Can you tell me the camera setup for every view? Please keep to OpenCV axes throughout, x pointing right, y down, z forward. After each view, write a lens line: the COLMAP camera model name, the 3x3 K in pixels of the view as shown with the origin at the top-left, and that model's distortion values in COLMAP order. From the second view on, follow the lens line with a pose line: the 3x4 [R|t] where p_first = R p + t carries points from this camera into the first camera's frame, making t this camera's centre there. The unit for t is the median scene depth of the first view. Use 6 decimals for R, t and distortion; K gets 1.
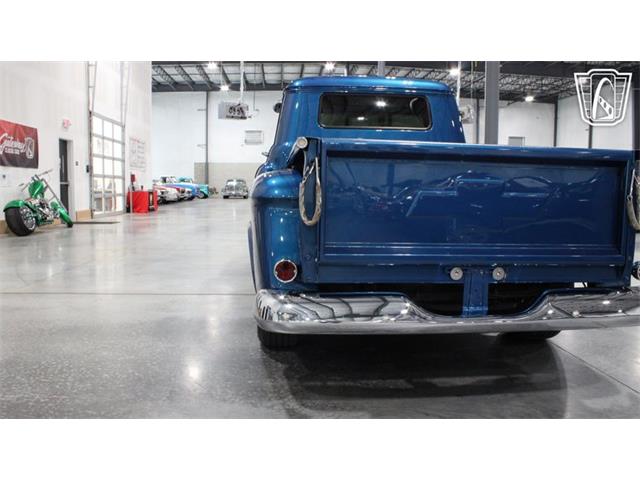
lens RADIAL K [[591.7, 0, 320.0], [0, 591.7, 240.0], [0, 0, 1]] dist [-0.094656, 0.014184]
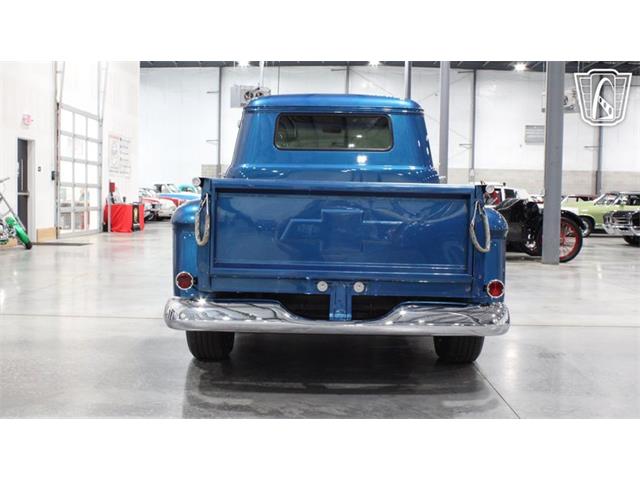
lens RADIAL K [[897.2, 0, 320.0], [0, 897.2, 240.0], [0, 0, 1]] dist [-0.012408, 0.009142]
pose [[0.995306, 0.014046, -0.095748, 0.078939], [-0.017933, 0.999044, -0.039858, 0.006900], [0.095097, 0.041388, 0.994607, -0.171057]]
